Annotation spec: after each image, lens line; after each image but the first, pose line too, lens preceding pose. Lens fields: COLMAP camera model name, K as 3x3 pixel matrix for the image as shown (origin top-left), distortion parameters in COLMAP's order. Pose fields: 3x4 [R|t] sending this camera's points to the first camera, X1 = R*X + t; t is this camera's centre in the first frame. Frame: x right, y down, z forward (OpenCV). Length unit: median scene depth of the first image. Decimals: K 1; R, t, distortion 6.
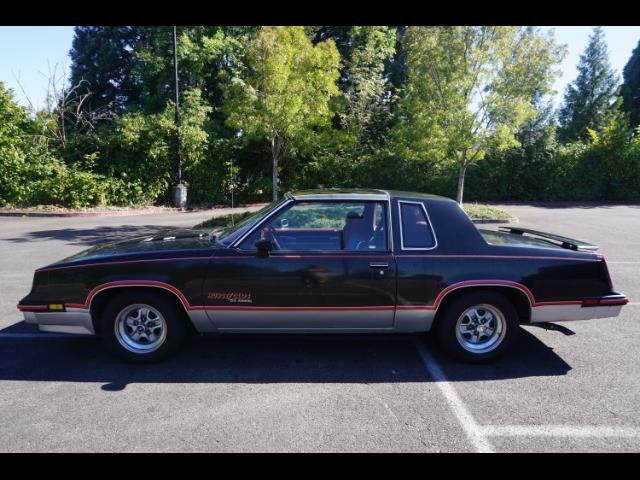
lens RADIAL K [[426.1, 0, 319.7], [0, 426.1, 236.3], [0, 0, 1]] dist [-0.048368, 0.029285]
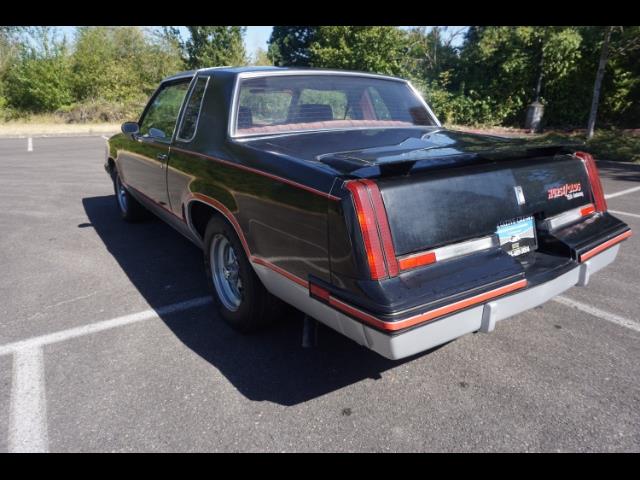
lens RADIAL K [[426.1, 0, 313.5], [0, 426.1, 235.5], [0, 0, 1]] dist [-0.048368, 0.029285]
pose [[0.550701, 0.229869, -0.802427, 0.188348], [-0.093809, 0.972286, 0.214148, 0.001406], [0.829415, -0.042656, 0.557003, 0.141343]]
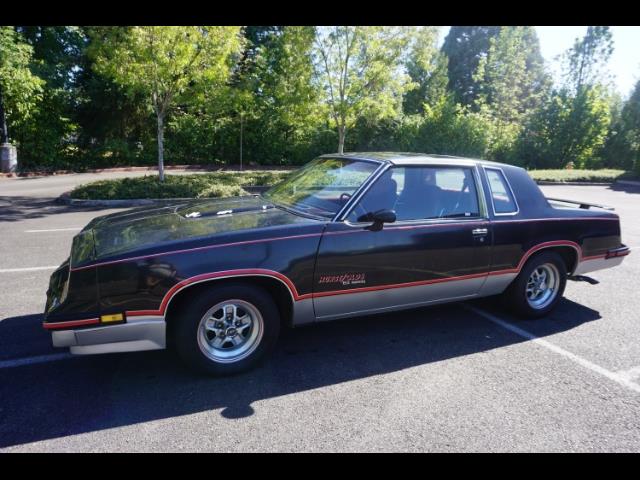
lens RADIAL K [[426.1, 0, 319.3], [0, 426.1, 236.4], [0, 0, 1]] dist [-0.048368, 0.029285]
pose [[0.920091, -0.055178, 0.387799, -0.114108], [0.023743, 0.996064, 0.085392, -0.002922], [-0.390984, -0.069361, 0.917780, 0.049182]]
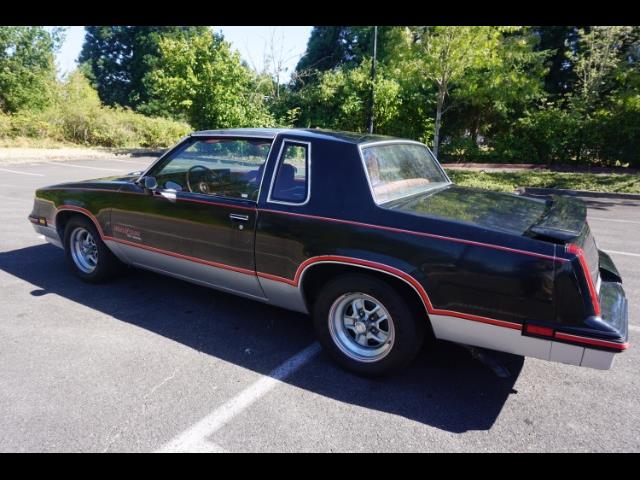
lens RADIAL K [[426.1, 0, 320.5], [0, 426.1, 236.6], [0, 0, 1]] dist [-0.048368, 0.029285]
pose [[0.843178, 0.138378, -0.519521, 0.137377], [-0.091163, 0.989115, 0.115502, -0.000891], [0.529849, -0.050027, 0.846615, 0.077683]]
